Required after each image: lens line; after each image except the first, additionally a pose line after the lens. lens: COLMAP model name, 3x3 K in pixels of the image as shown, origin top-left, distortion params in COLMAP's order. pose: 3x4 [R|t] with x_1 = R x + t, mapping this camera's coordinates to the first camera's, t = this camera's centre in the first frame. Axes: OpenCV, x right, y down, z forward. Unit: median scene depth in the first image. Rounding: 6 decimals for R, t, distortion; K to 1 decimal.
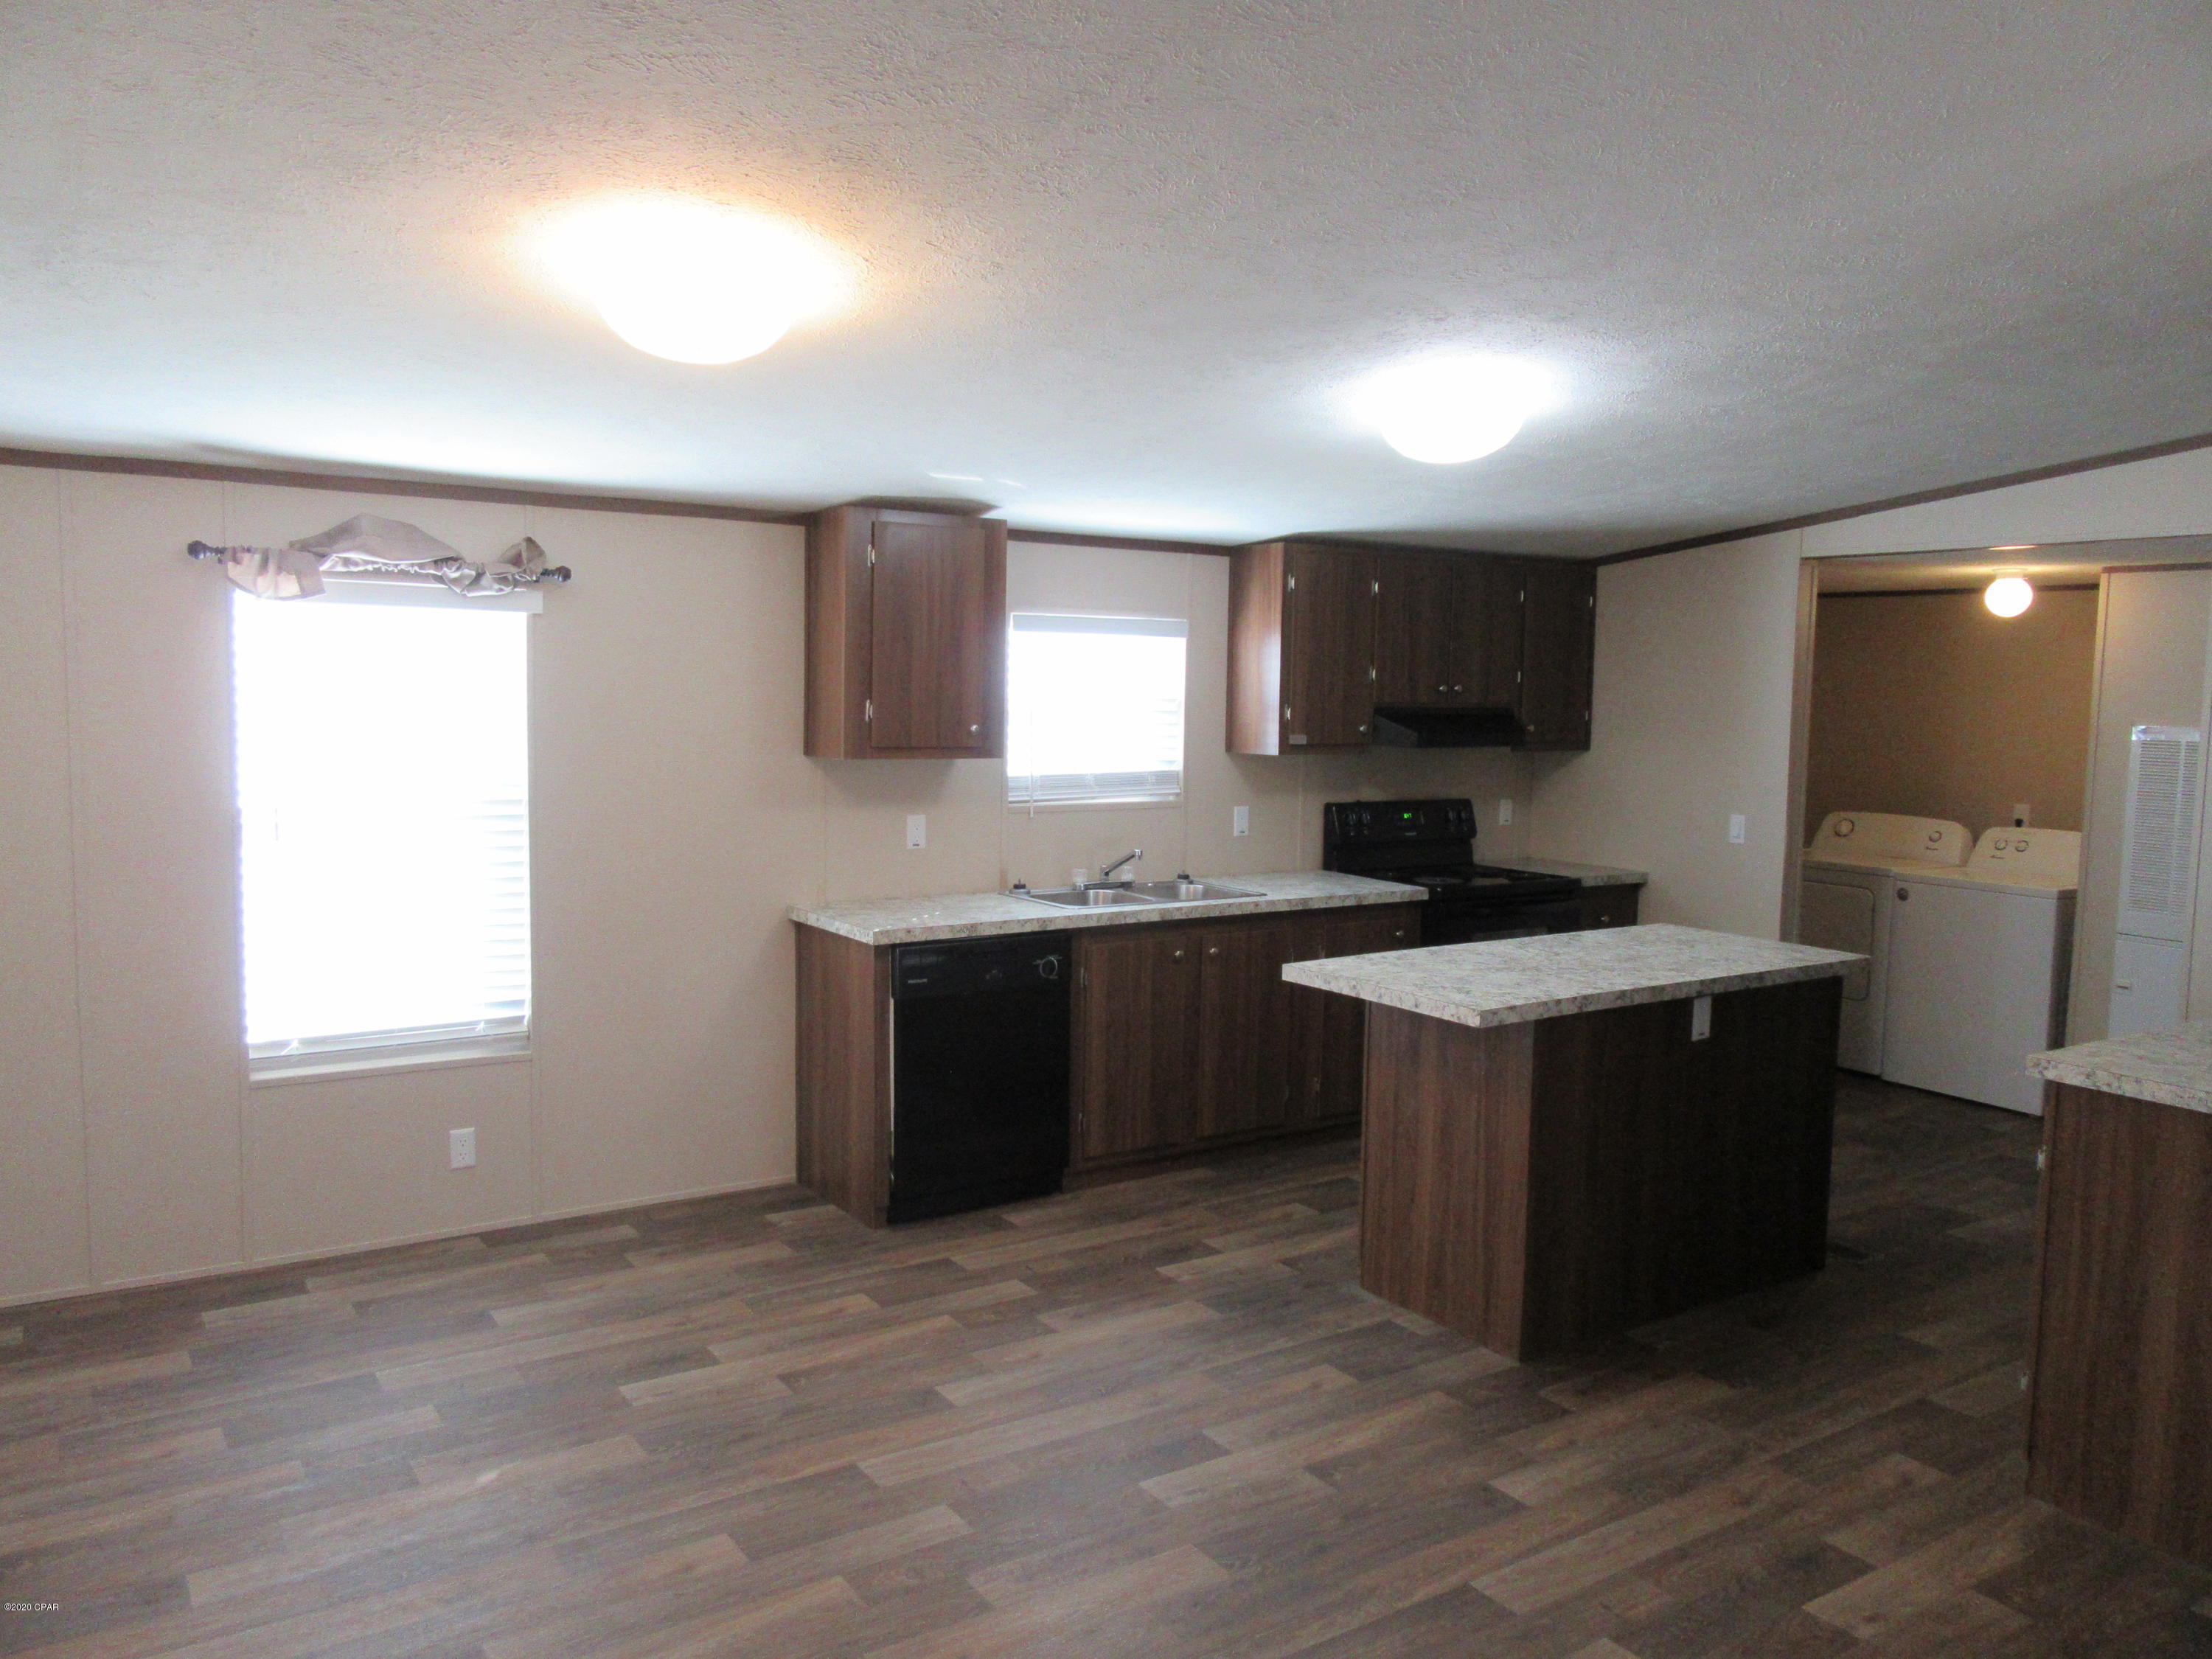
lens RADIAL K [[1655.6, 0, 1100.8], [0, 1655.6, 871.8], [0, 0, 1]] dist [-0.009754, 0.010675]
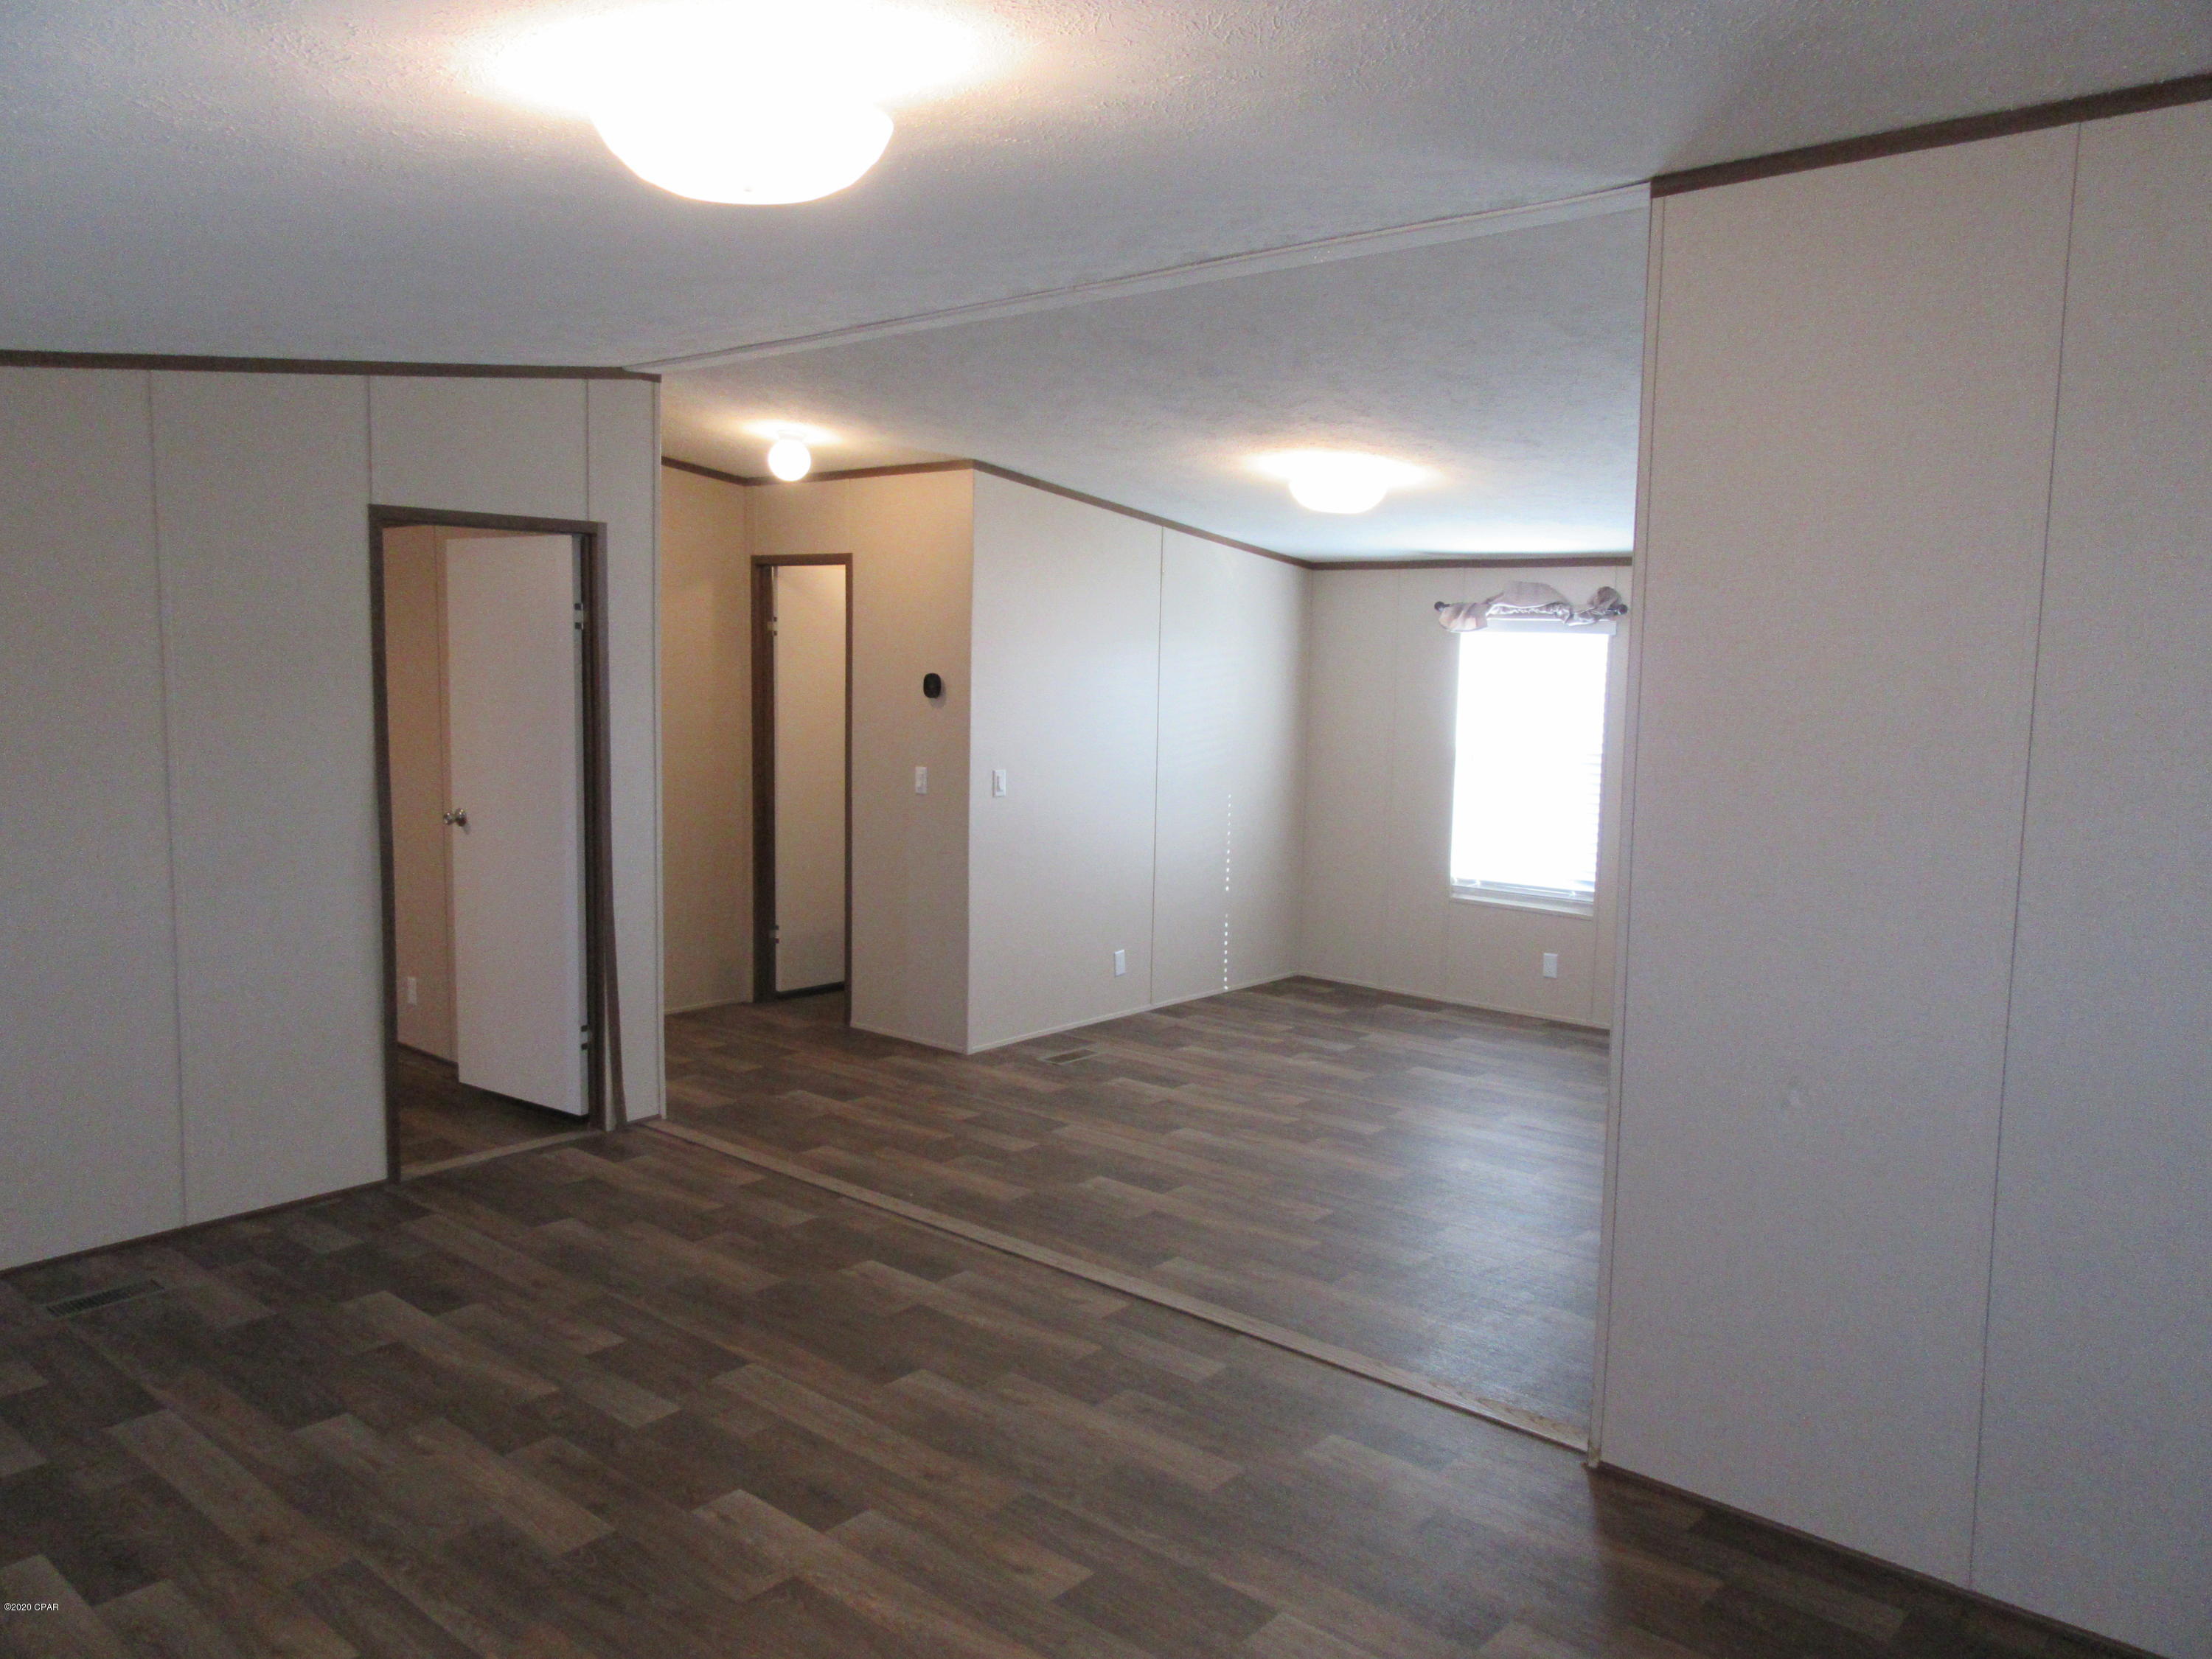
lens RADIAL K [[1655.6, 0, 1107.1], [0, 1655.6, 834.0], [0, 0, 1]] dist [-0.009754, 0.010675]
pose [[0.263601, 0.098039, -0.959637, 1.111750], [-0.114872, 0.990933, 0.069682, -0.024929], [0.957768, 0.091867, 0.272473, 0.141955]]
